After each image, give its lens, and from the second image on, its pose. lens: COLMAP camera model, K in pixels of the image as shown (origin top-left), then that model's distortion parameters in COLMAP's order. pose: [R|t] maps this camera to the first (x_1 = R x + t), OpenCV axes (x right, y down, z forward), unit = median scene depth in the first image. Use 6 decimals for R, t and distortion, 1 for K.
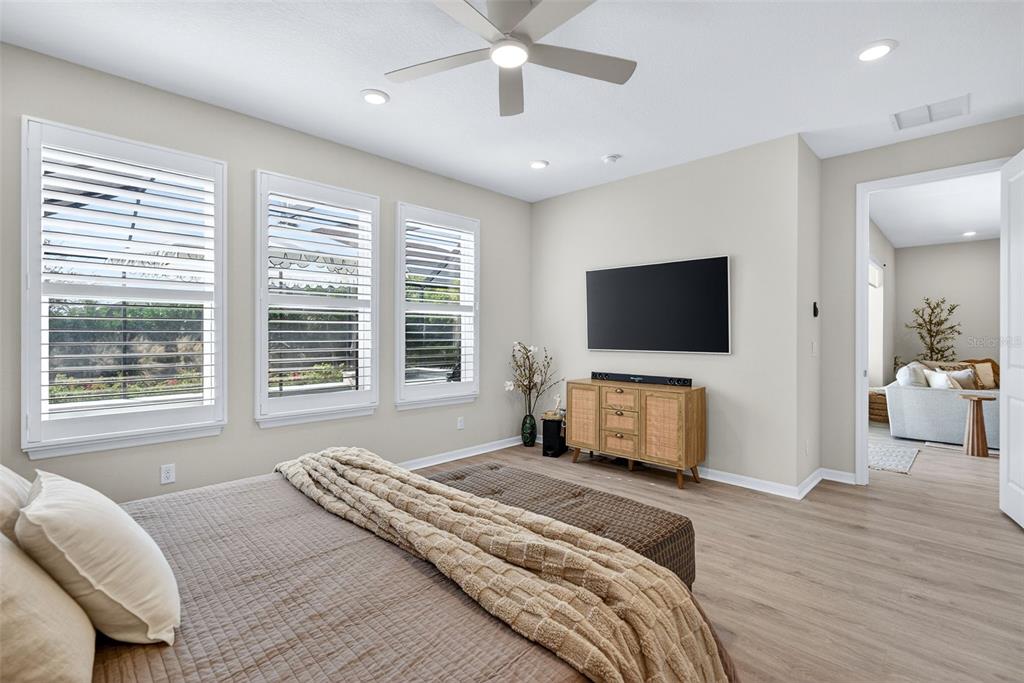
lens RADIAL K [[458.4, 0, 509.1], [0, 458.4, 334.8], [0, 0, 1]] dist [-0.000202, 0.021172]
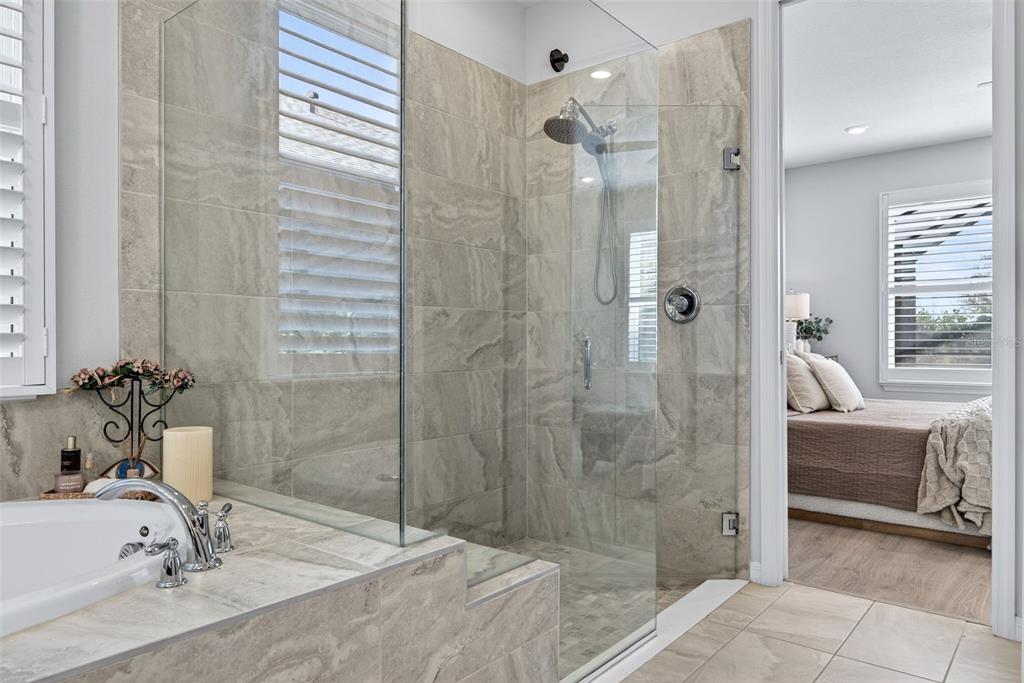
lens RADIAL K [[675.8, 0, 512.0], [0, 675.8, 341.5], [0, 0, 1]] dist [0.035149, -0.002187]
pose [[0.105361, -0.006519, -0.994413, 1.239206], [-0.002376, 0.999974, -0.006807, 0.098436], [0.994431, 0.003080, 0.105343, -0.568359]]
